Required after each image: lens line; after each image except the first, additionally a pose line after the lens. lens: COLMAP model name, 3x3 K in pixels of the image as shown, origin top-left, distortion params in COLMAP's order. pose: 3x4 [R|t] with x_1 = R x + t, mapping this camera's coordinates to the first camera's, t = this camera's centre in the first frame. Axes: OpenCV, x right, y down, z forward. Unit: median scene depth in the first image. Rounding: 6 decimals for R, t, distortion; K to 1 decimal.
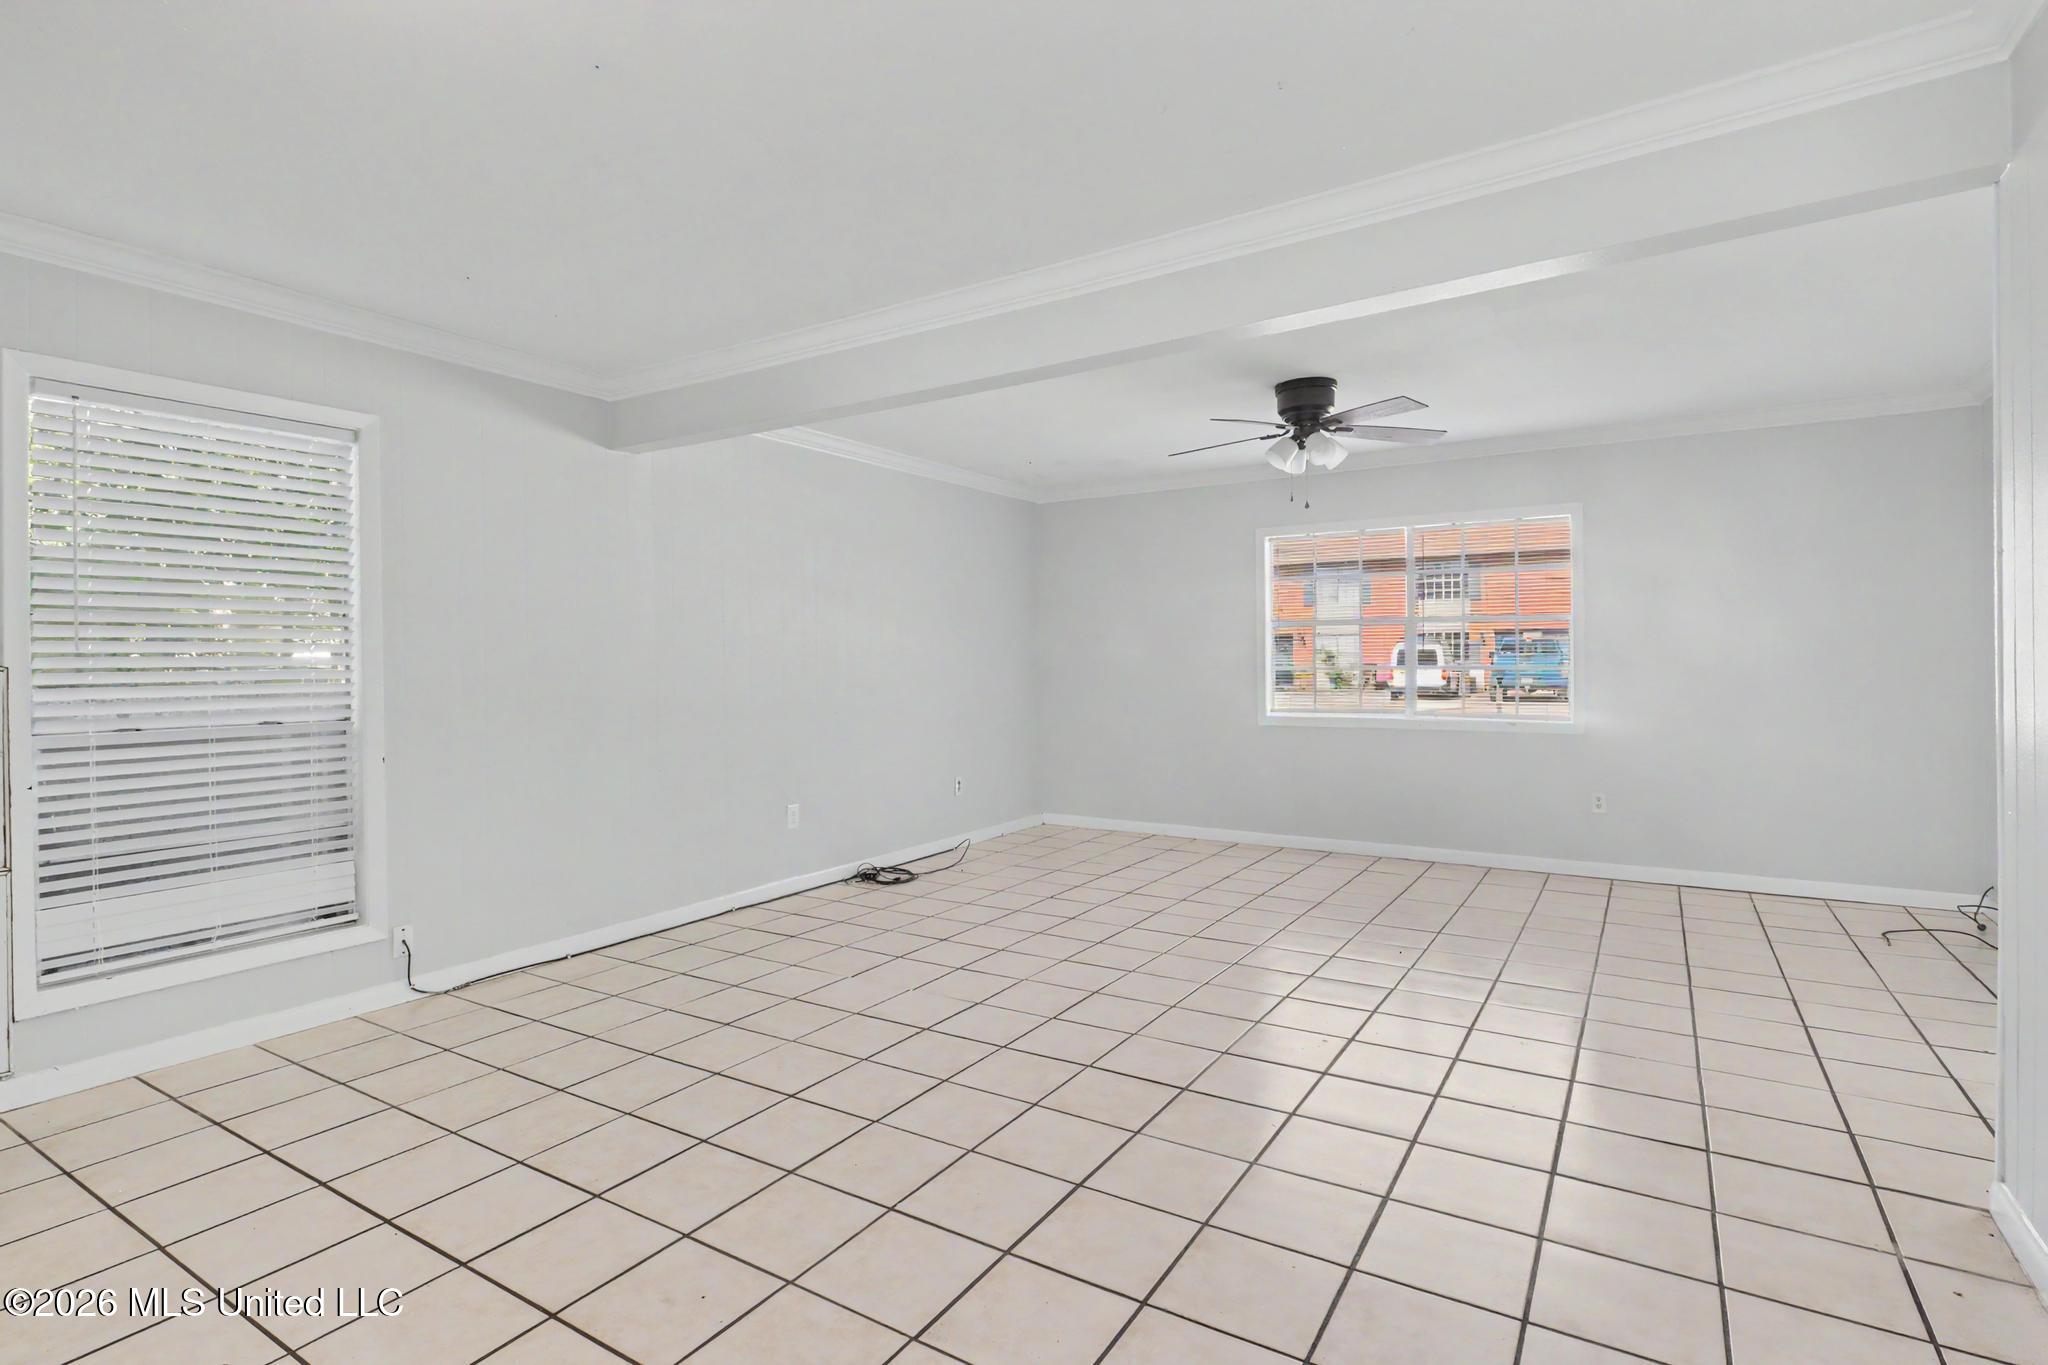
lens RADIAL K [[1017.8, 0, 1024.0], [0, 1017.8, 682.5], [0, 0, 1]] dist [0.000840, 0.000455]
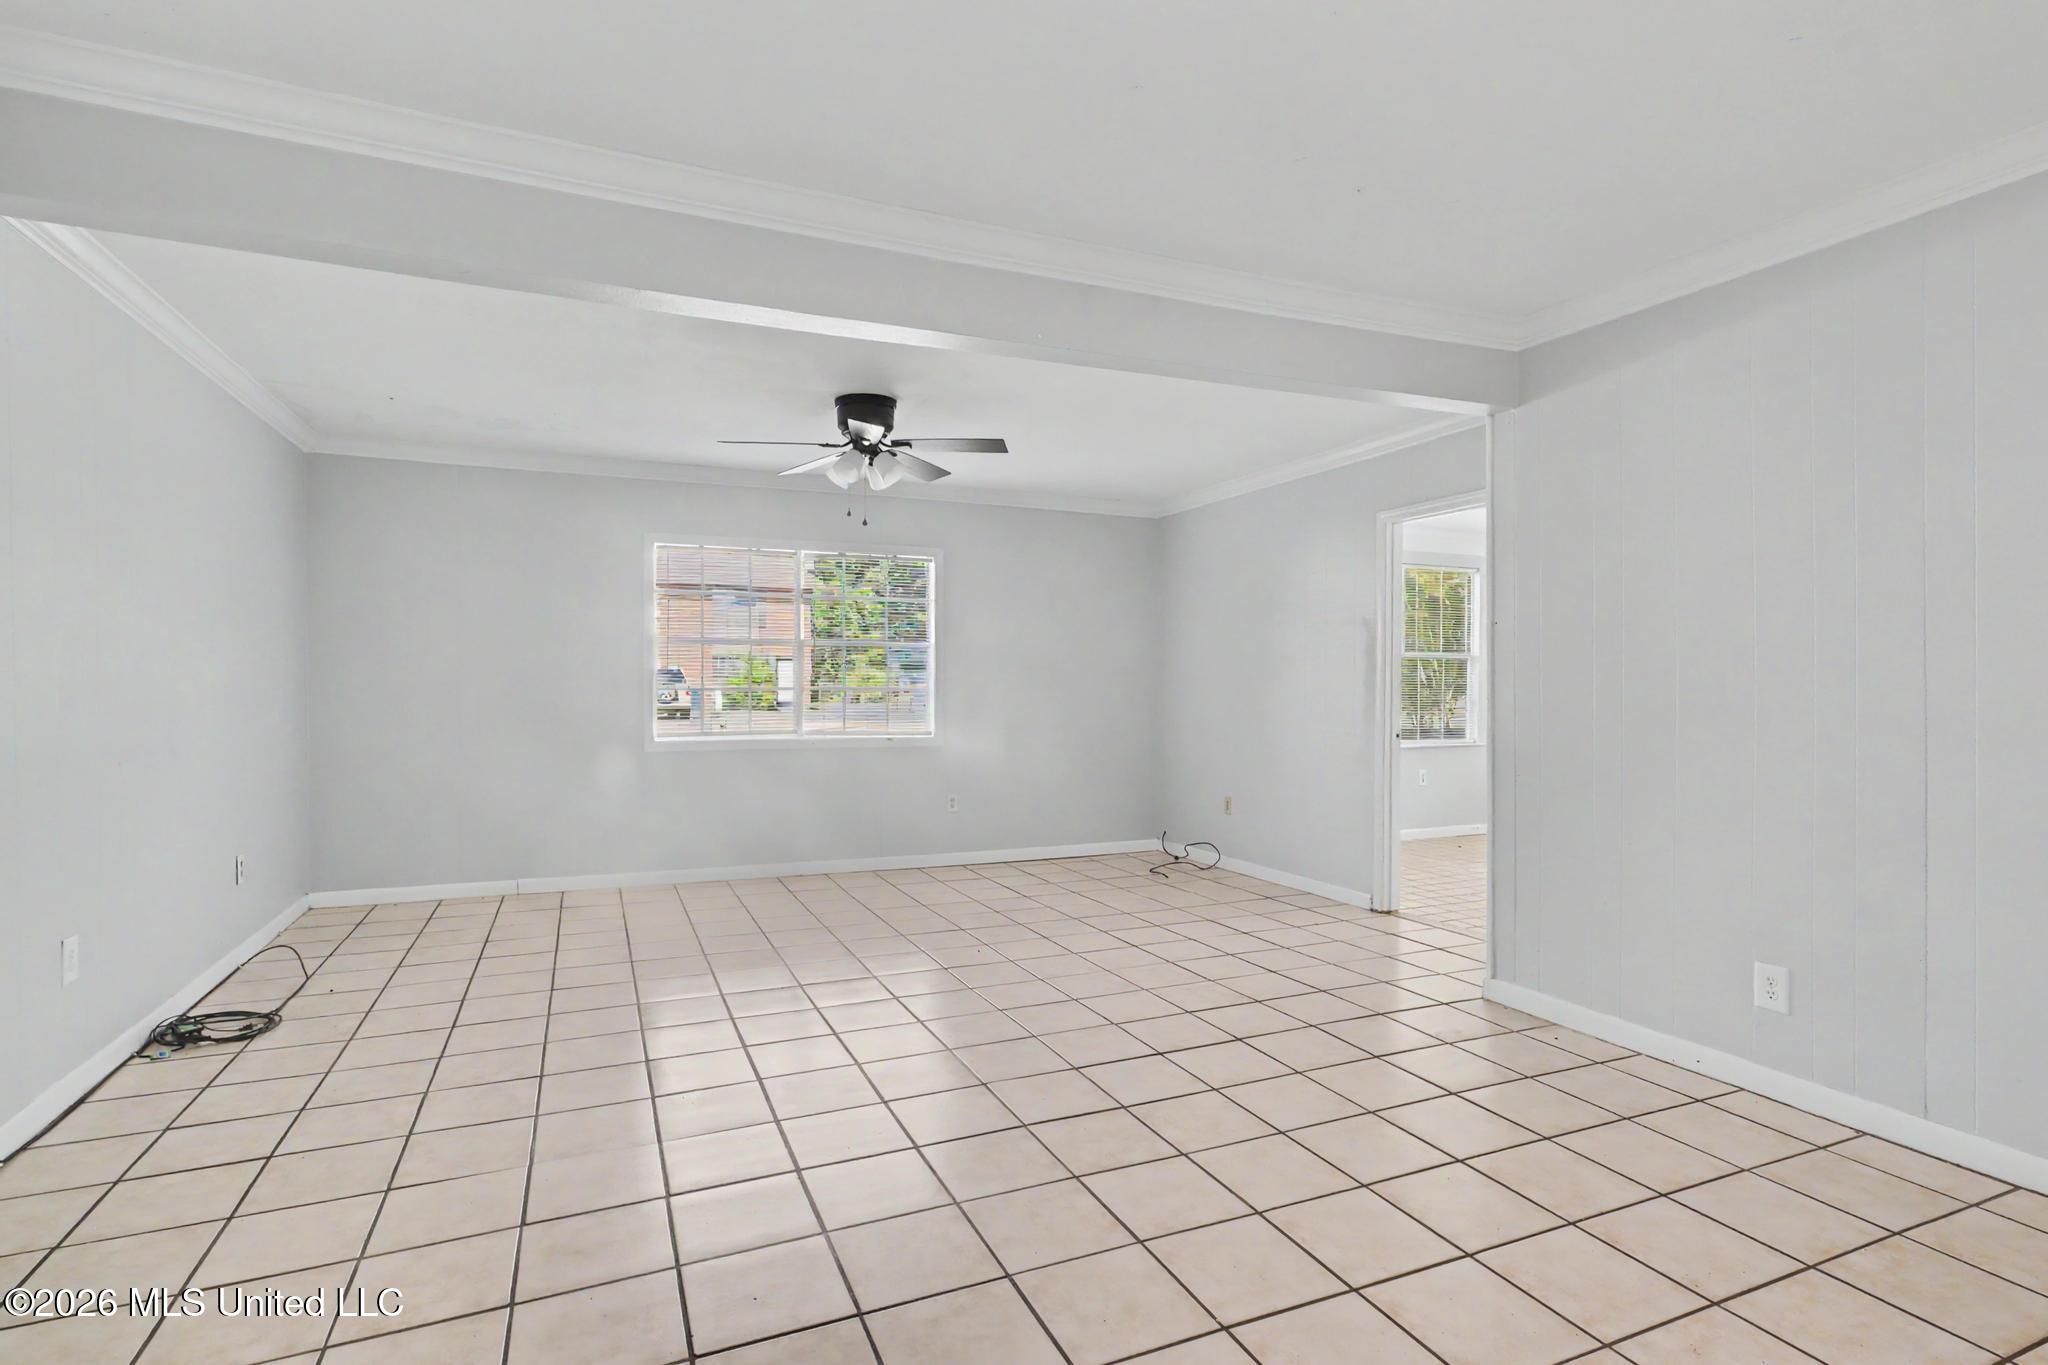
lens RADIAL K [[985.1, 0, 1018.2], [0, 985.1, 690.9], [0, 0, 1]] dist [-0.001419, 0.000524]
pose [[0.574092, 0.006574, 0.818765, -0.343066], [0.005458, 0.999915, -0.011855, 0.000061], [-0.818773, 0.011274, 0.574007, 0.278624]]
